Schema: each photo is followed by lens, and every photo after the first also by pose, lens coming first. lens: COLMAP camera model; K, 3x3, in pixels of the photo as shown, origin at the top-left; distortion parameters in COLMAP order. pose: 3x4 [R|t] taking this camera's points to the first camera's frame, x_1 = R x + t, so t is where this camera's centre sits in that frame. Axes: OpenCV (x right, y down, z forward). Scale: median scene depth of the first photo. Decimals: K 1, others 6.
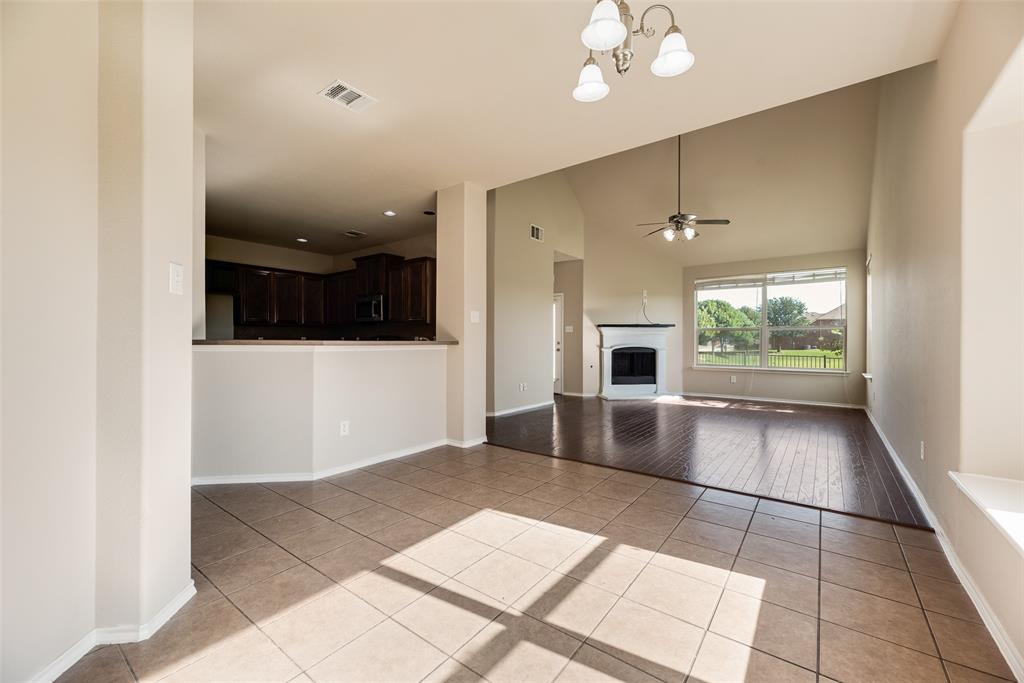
lens RADIAL K [[415.4, 0, 511.3], [0, 415.4, 341.8], [0, 0, 1]] dist [0.008881, -0.000119]
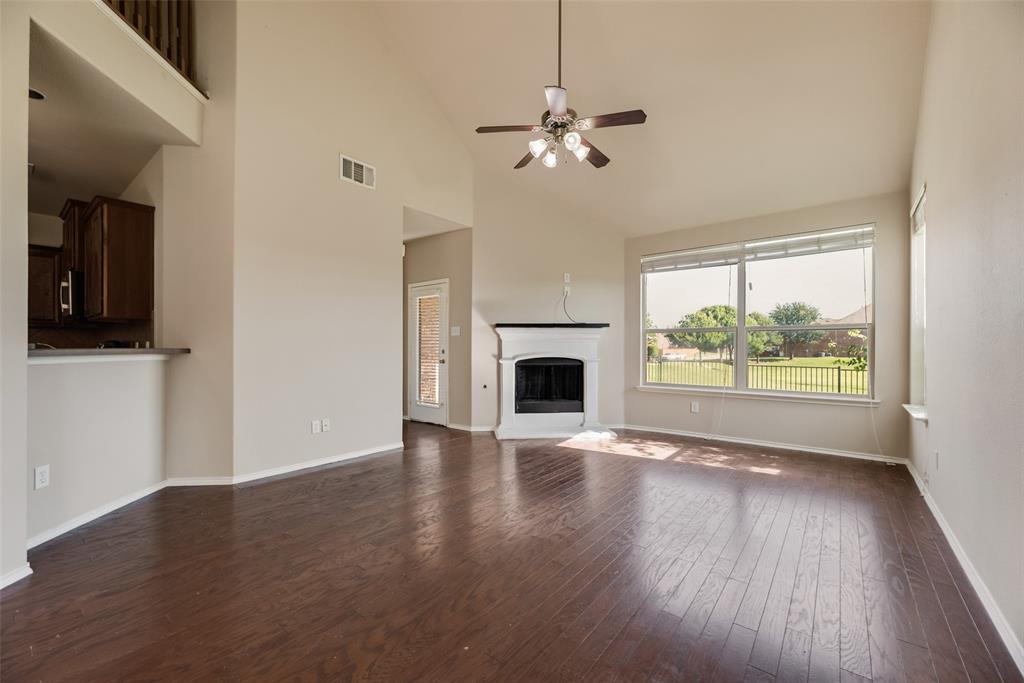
lens RADIAL K [[415.4, 0, 509.3], [0, 415.4, 346.5], [0, 0, 1]] dist [0.008881, -0.000119]
pose [[0.999664, -0.000677, -0.025915, 0.249593], [0.000528, 0.999983, -0.005773, -0.001250], [0.025919, 0.005758, 0.999647, 0.327482]]
